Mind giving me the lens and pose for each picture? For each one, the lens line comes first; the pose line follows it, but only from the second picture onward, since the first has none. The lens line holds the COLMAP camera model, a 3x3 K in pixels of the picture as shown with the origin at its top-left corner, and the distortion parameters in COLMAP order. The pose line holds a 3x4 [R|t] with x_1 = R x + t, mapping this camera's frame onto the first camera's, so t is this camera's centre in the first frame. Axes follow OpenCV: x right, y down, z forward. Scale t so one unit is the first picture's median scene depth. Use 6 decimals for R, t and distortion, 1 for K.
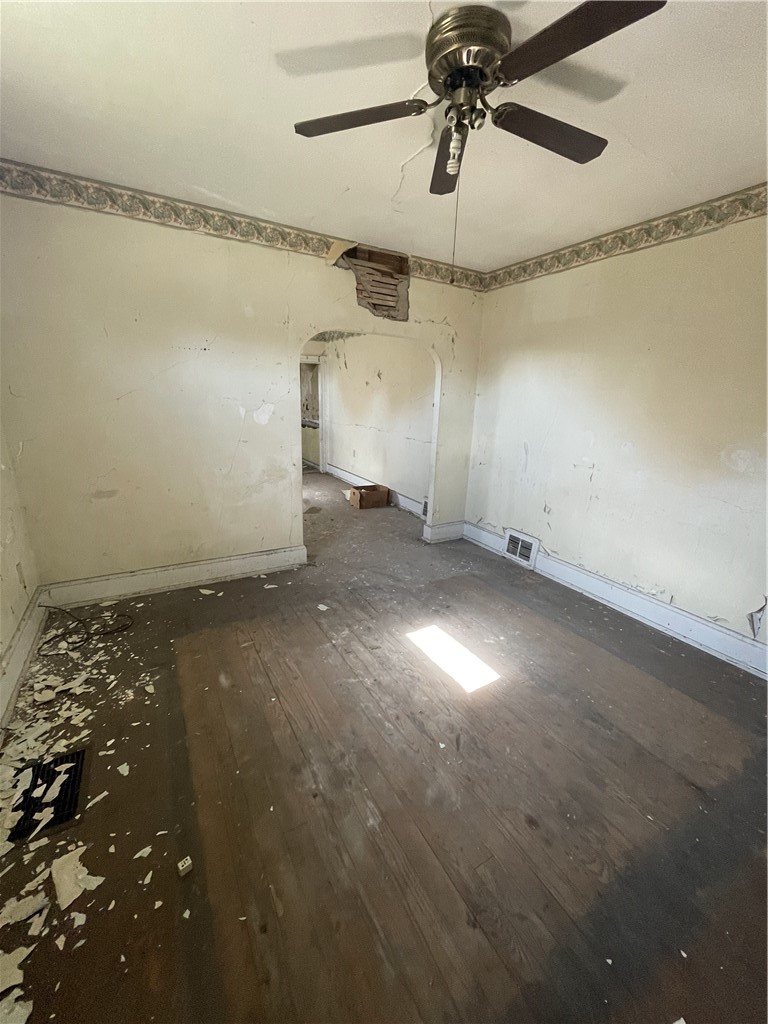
lens RADIAL K [[412.6, 0, 381.3], [0, 412.6, 514.3], [0, 0, 1]] dist [-0.002780, -0.000200]
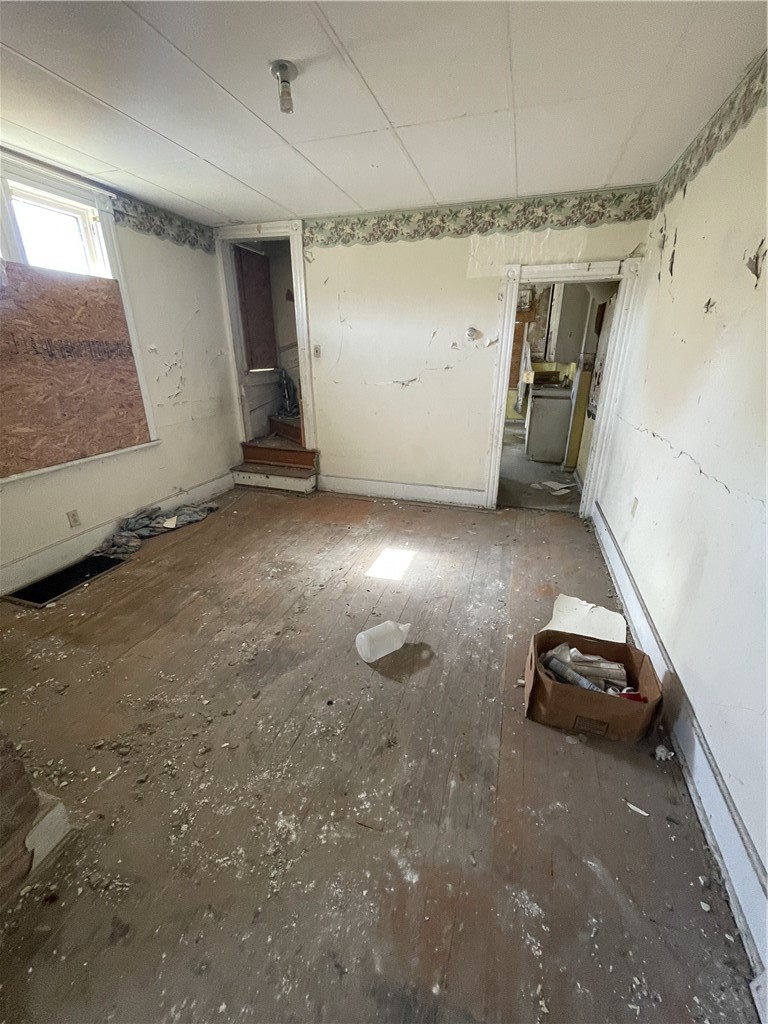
lens RADIAL K [[412.6, 0, 385.4], [0, 412.6, 511.9], [0, 0, 1]] dist [-0.002780, -0.000200]
pose [[0.677275, 0.235750, -0.696937, 0.055540], [-0.184561, 0.971423, 0.149246, -0.189714], [0.712205, 0.027547, 0.701431, 0.689001]]
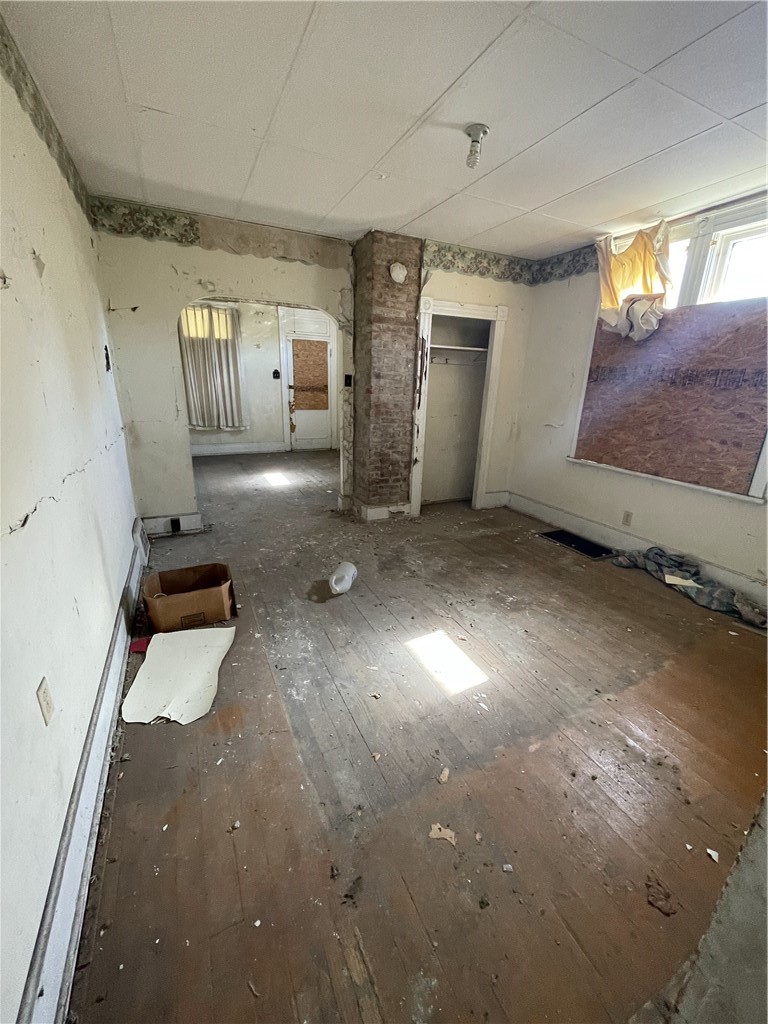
lens RADIAL K [[412.6, 0, 382.5], [0, 412.6, 509.7], [0, 0, 1]] dist [-0.002780, -0.000200]
pose [[-0.995181, -0.083182, 0.051910, -0.247536], [-0.039813, 0.826624, 0.561345, -0.374673], [-0.089604, 0.556573, -0.825952, 1.317941]]
